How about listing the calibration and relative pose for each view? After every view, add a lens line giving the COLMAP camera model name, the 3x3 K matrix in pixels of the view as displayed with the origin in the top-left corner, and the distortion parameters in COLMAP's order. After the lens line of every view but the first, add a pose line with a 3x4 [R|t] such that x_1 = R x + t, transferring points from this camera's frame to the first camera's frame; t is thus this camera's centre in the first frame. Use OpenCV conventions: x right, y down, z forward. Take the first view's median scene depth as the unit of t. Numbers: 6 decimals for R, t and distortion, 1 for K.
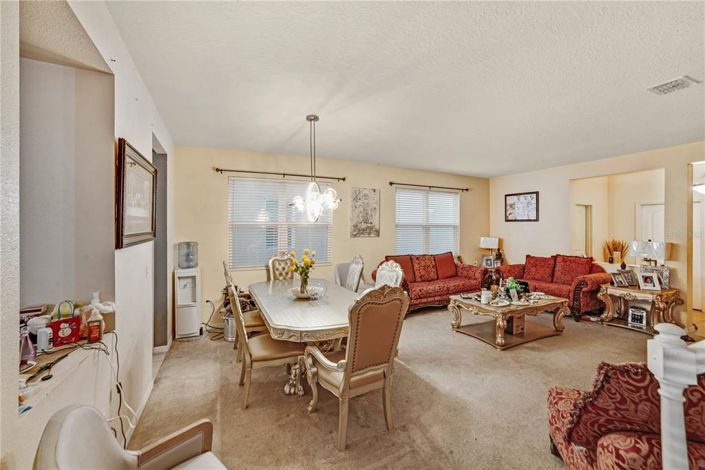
lens RADIAL K [[284.4, 0, 348.9], [0, 284.4, 232.0], [0, 0, 1]] dist [-0.085728, 0.044199]
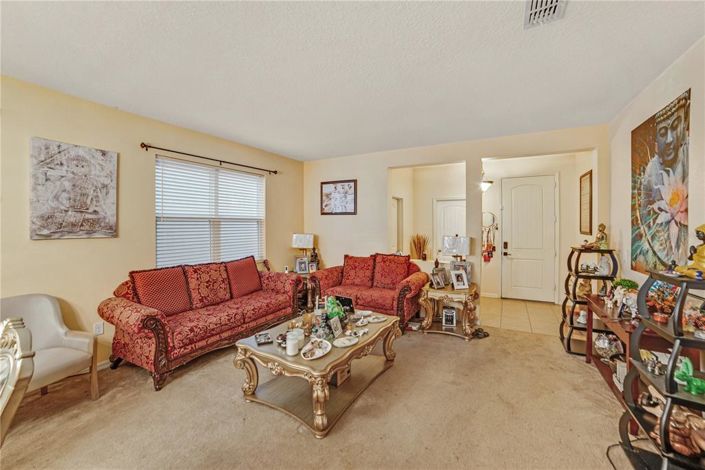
lens RADIAL K [[285.2, 0, 350.6], [0, 285.2, 223.0], [0, 0, 1]] dist [-0.052708, 0.021027]
pose [[0.813394, 0.001113, 0.581712, 0.167272], [0.007648, 0.999891, -0.012607, -0.002303], [-0.581663, 0.014704, 0.813297, 0.307390]]
